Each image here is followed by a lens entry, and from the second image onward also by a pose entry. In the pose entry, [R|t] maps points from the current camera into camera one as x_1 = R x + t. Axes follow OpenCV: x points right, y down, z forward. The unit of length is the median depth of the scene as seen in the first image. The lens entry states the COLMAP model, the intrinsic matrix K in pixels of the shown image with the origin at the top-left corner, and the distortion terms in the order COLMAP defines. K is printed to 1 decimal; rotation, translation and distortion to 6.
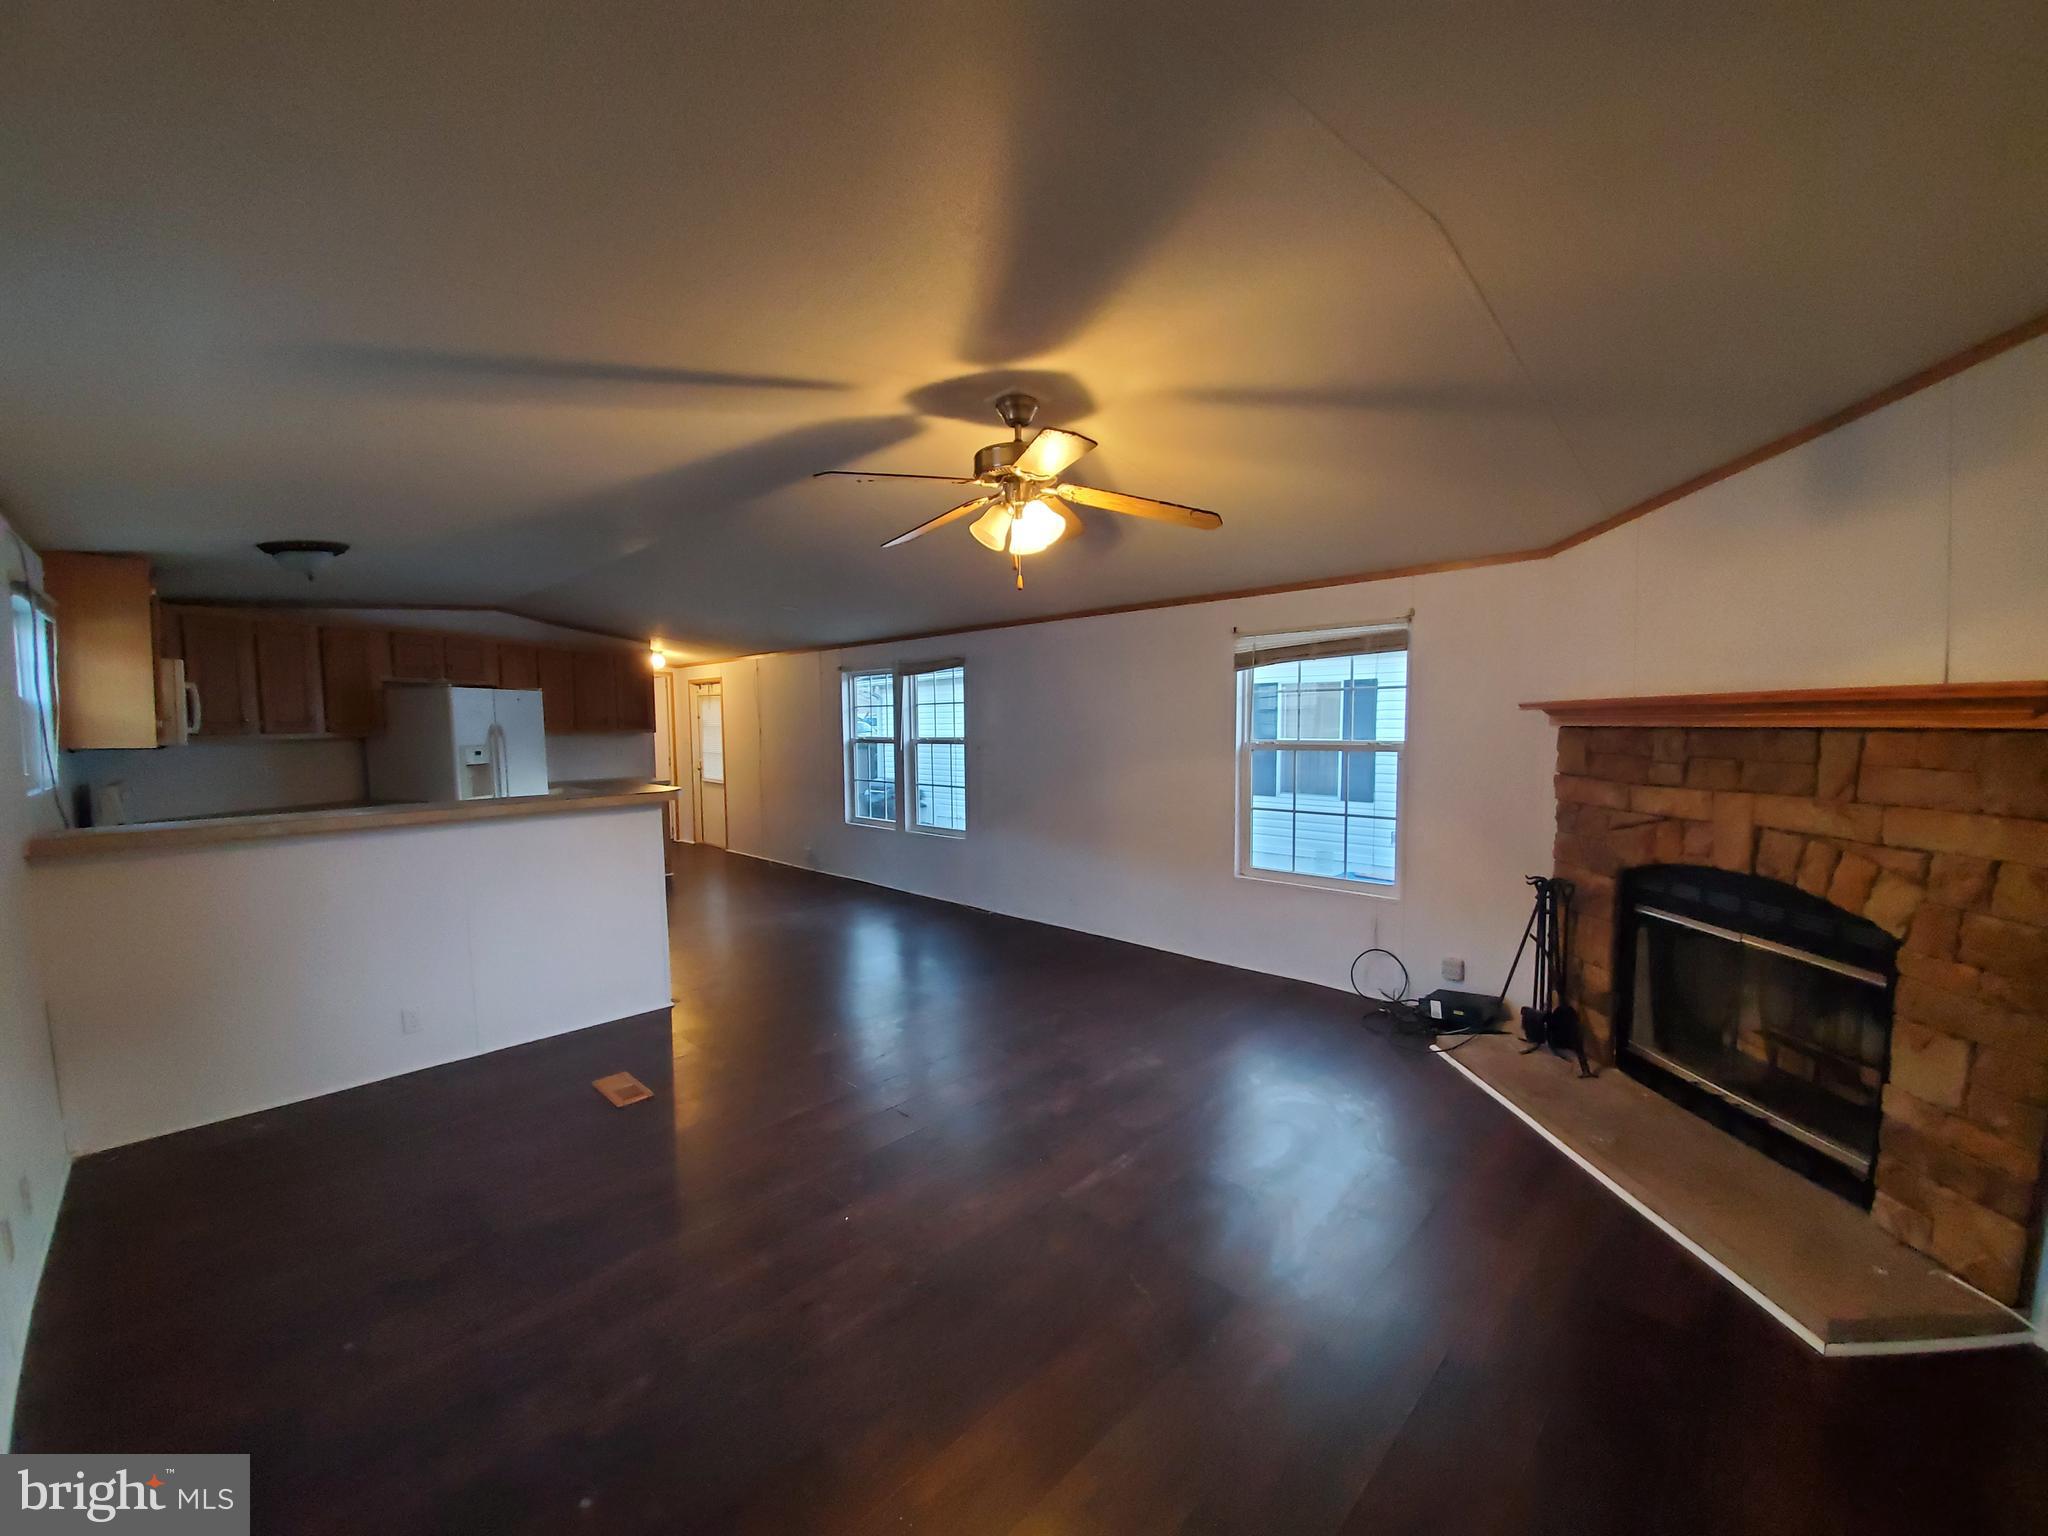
lens RADIAL K [[811.9, 0, 1018.1], [0, 811.9, 781.0], [0, 0, 1]] dist [0.010879, -0.015699]
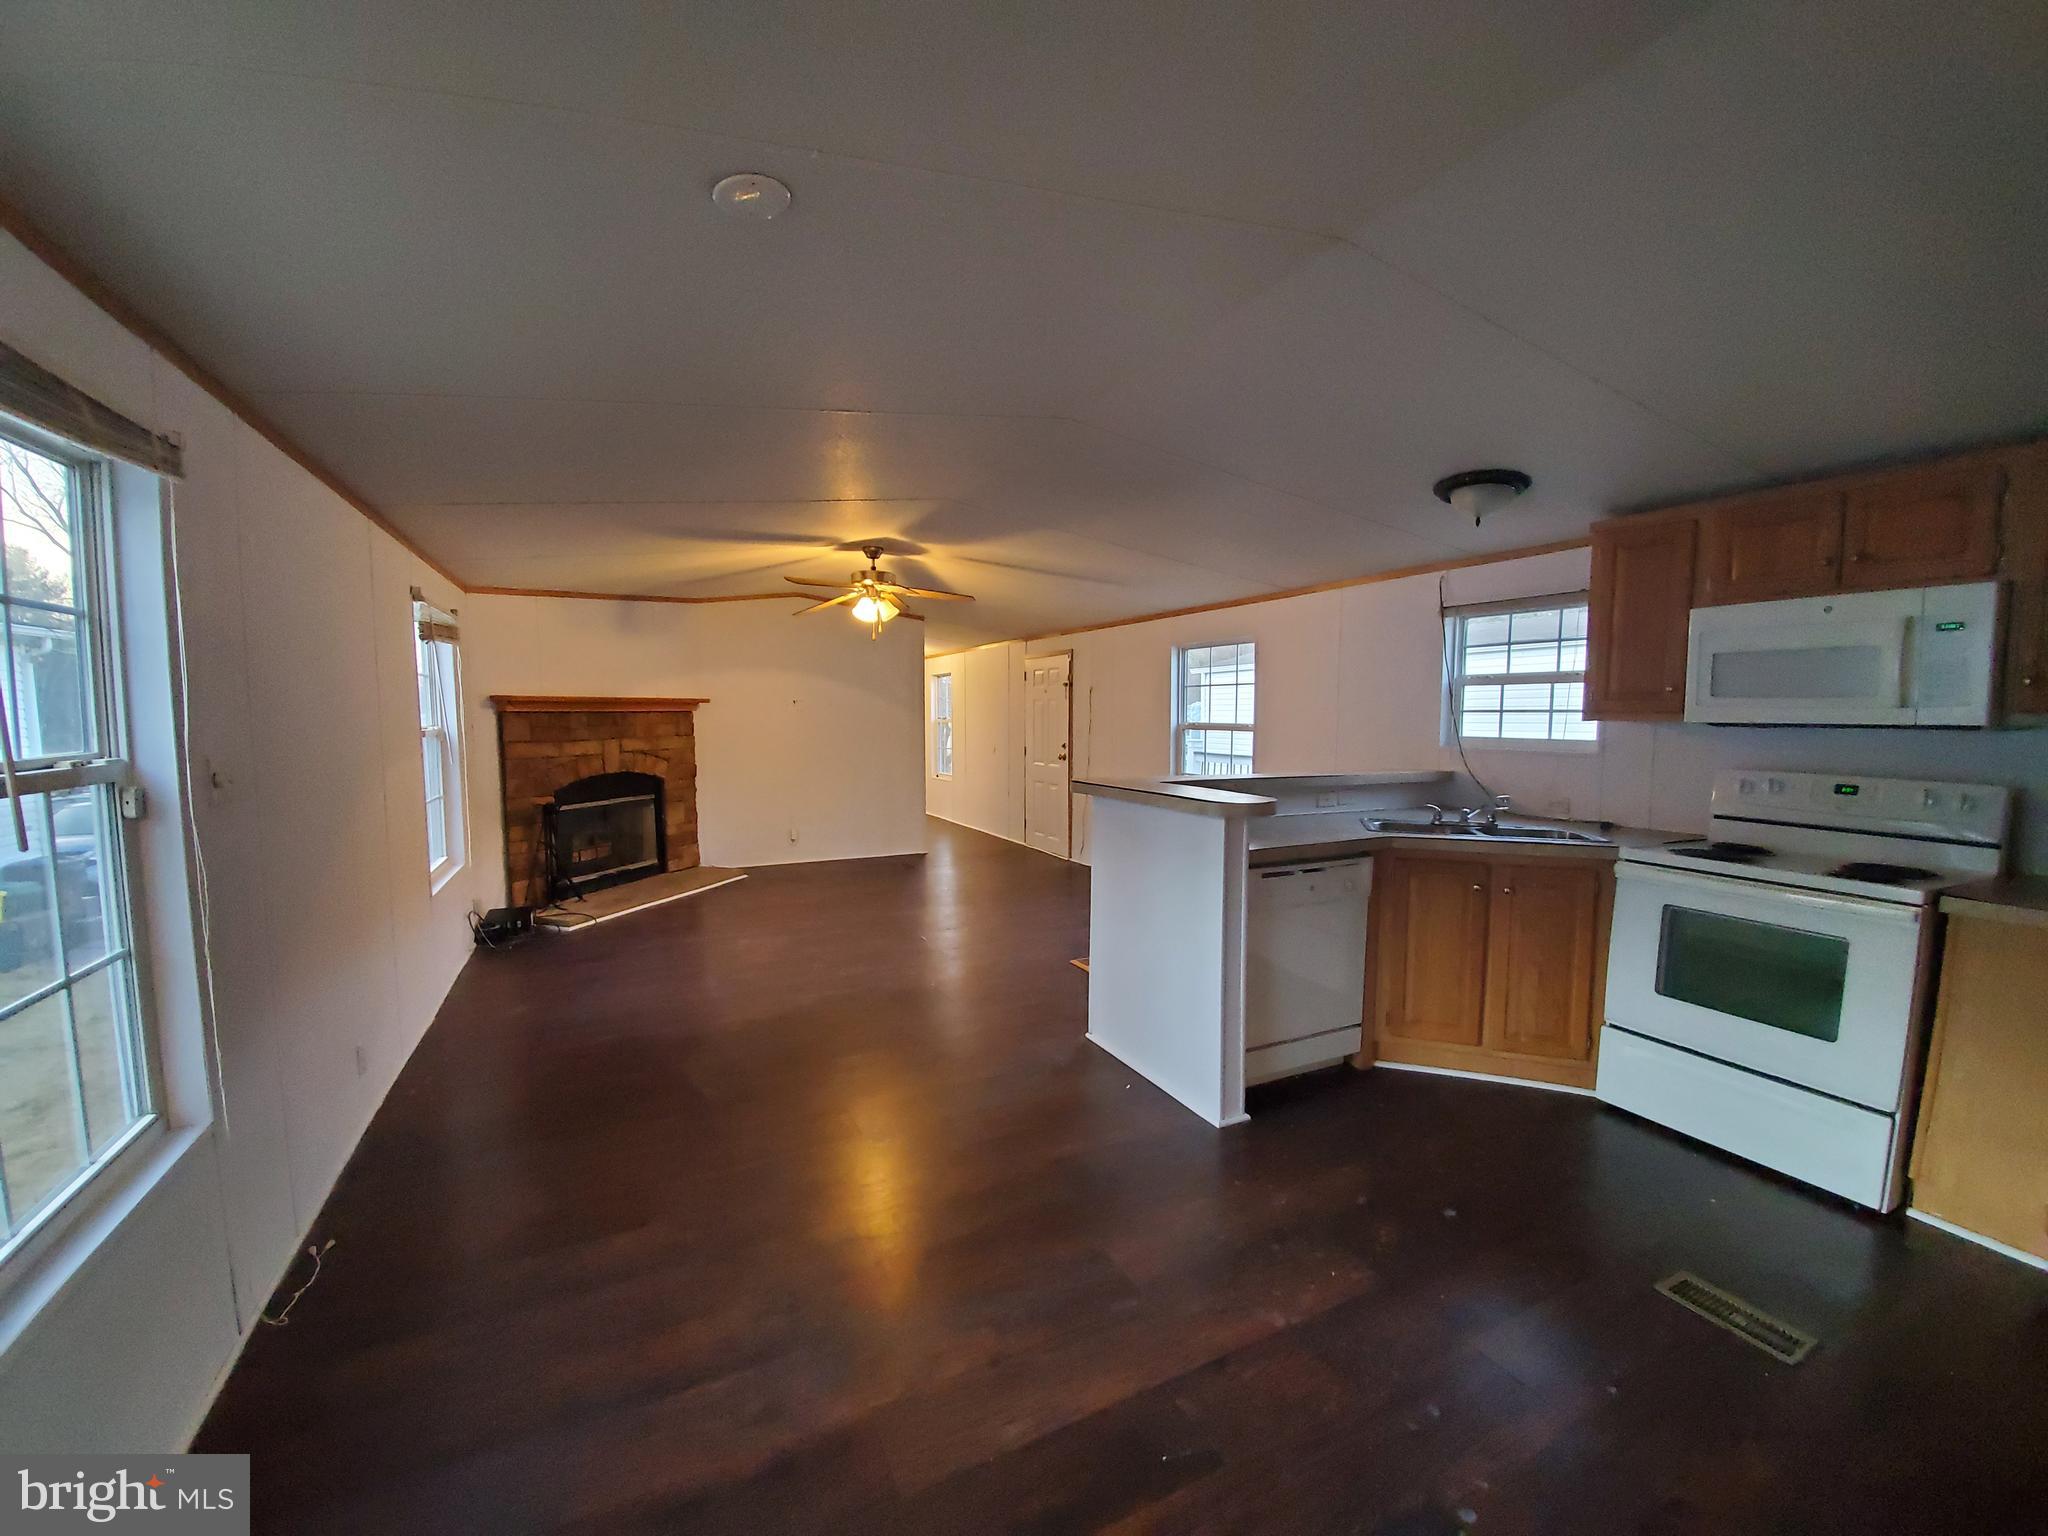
lens RADIAL K [[811.9, 0, 1018.1], [0, 811.9, 781.0], [0, 0, 1]] dist [0.010879, -0.015699]
pose [[-0.940213, -0.024231, 0.339724, -1.065333], [0.029274, 0.988025, 0.151489, -0.196068], [-0.339327, 0.152377, -0.928245, 2.908586]]
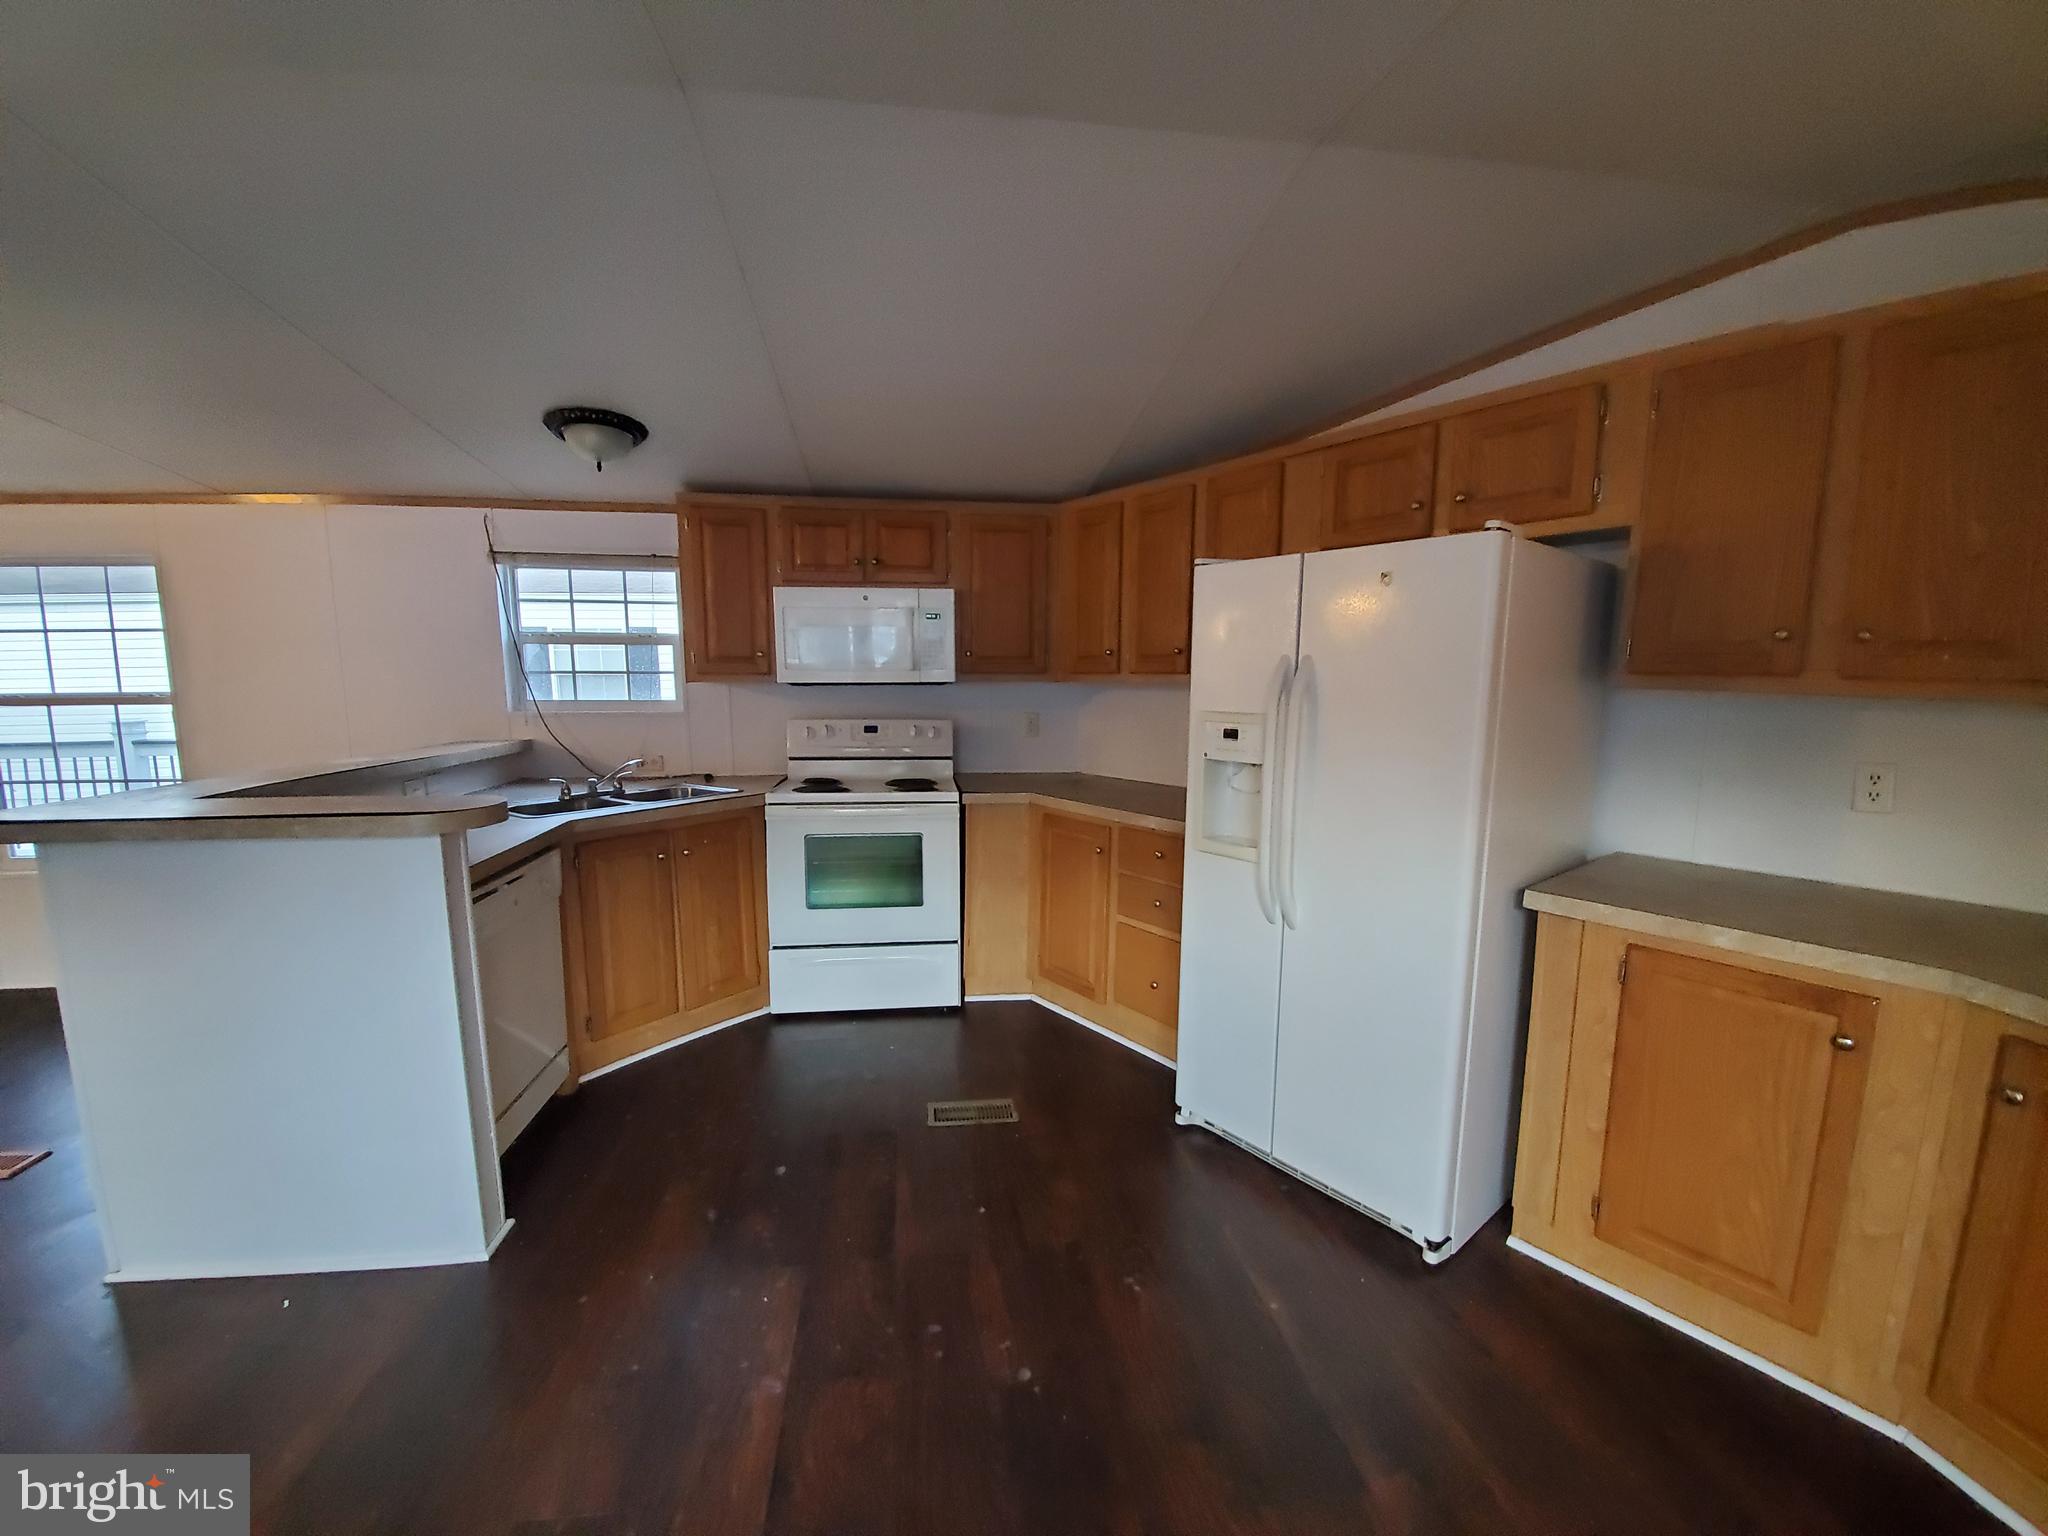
lens RADIAL K [[811.9, 0, 1018.1], [0, 811.9, 781.0], [0, 0, 1]] dist [0.010879, -0.015699]
pose [[-0.619767, 0.110737, -0.776933, -0.718444], [-0.056852, 0.981058, 0.185183, -0.190224], [0.782724, 0.158941, -0.601732, 2.672800]]
